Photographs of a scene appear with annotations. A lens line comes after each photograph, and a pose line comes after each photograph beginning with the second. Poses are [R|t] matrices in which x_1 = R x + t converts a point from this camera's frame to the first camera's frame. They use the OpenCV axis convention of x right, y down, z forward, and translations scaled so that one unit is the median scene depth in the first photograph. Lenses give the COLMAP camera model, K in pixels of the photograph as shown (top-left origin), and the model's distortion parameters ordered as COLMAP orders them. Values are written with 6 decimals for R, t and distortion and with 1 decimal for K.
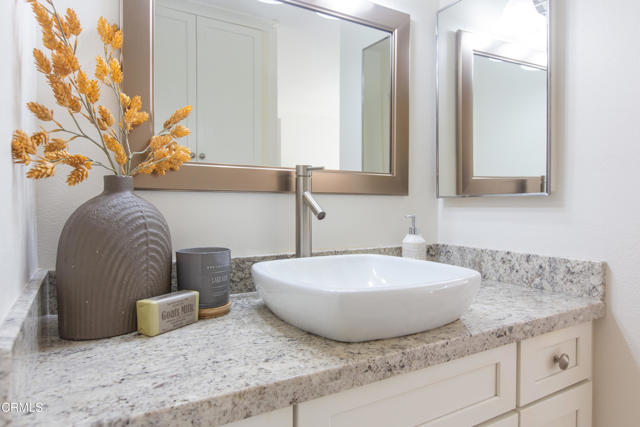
lens RADIAL K [[412.7, 0, 320.3], [0, 412.7, 212.0], [0, 0, 1]] dist [0.001351, 0.000353]
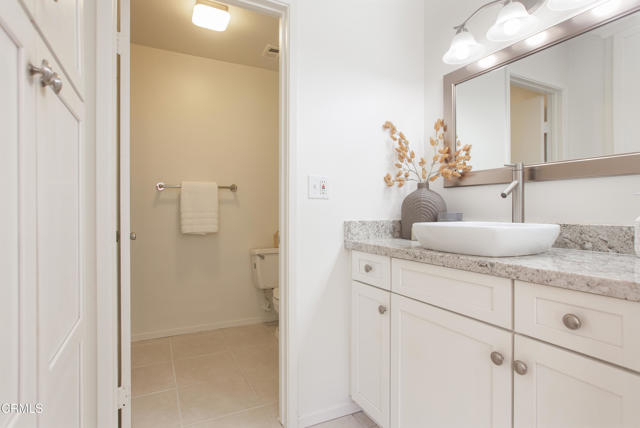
lens RADIAL K [[347.1, 0, 319.3], [0, 347.1, 212.6], [0, 0, 1]] dist [-0.003314, -0.000103]
pose [[-0.081865, 0.003544, -0.996637, 1.890632], [-0.006219, 0.999972, 0.004067, 0.106453], [0.996624, 0.006531, -0.081841, 0.533173]]
